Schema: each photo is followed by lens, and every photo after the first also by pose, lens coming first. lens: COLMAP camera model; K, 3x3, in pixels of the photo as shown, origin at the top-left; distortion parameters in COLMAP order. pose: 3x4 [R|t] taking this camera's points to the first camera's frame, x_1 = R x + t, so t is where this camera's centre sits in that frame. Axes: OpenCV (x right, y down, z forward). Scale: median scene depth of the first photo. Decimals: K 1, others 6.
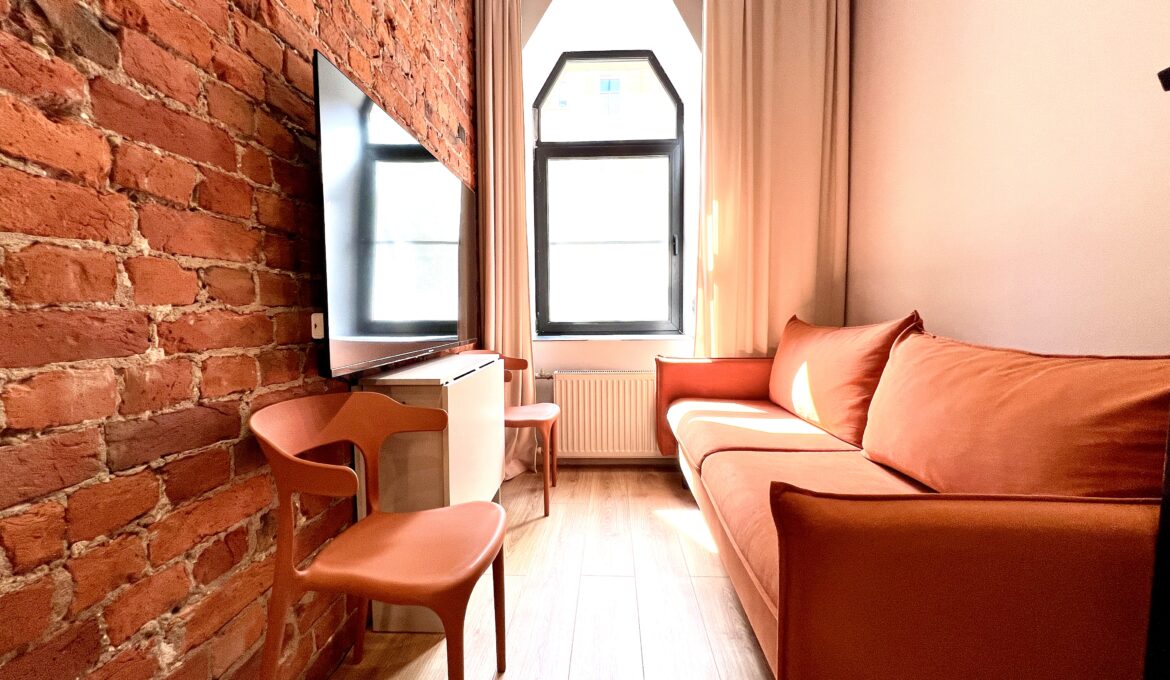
lens RADIAL K [[470.0, 0, 582.6], [0, 470.0, 344.0], [0, 0, 1]] dist [-0.002952, 0.001961]
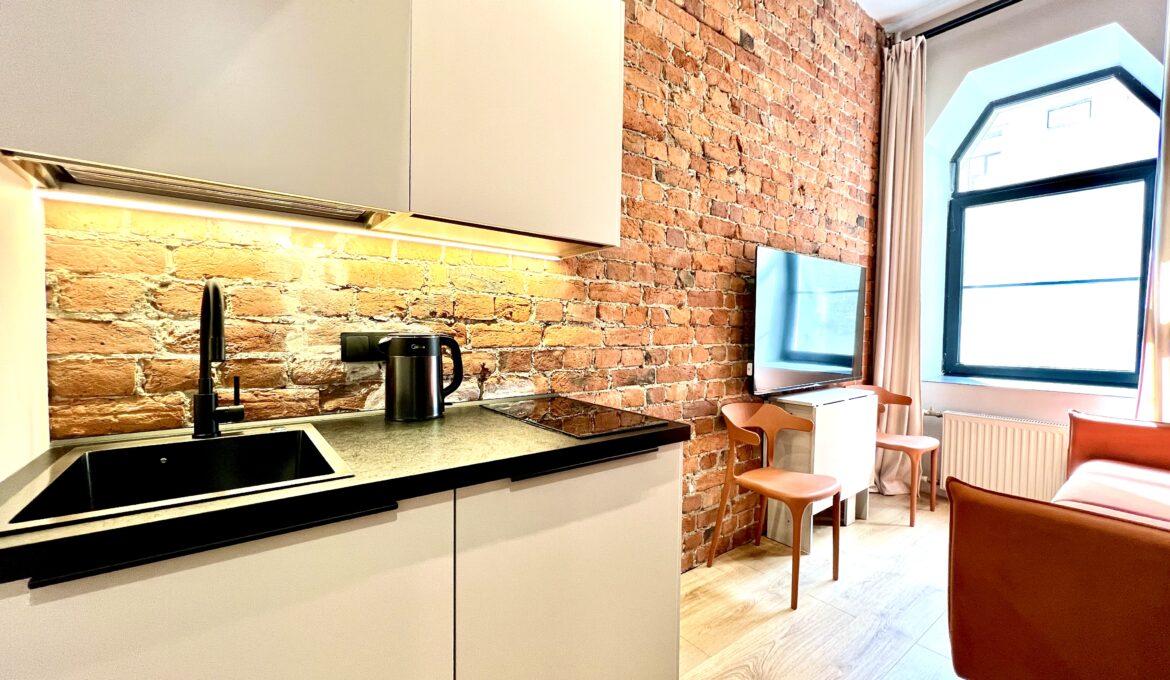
lens RADIAL K [[470.0, 0, 581.5], [0, 470.0, 342.6], [0, 0, 1]] dist [-0.002952, 0.001961]
pose [[0.648389, 0.042476, -0.760123, 0.395981], [-0.067398, 0.997725, -0.001738, -0.077397], [0.758320, 0.052358, 0.649777, -0.691411]]
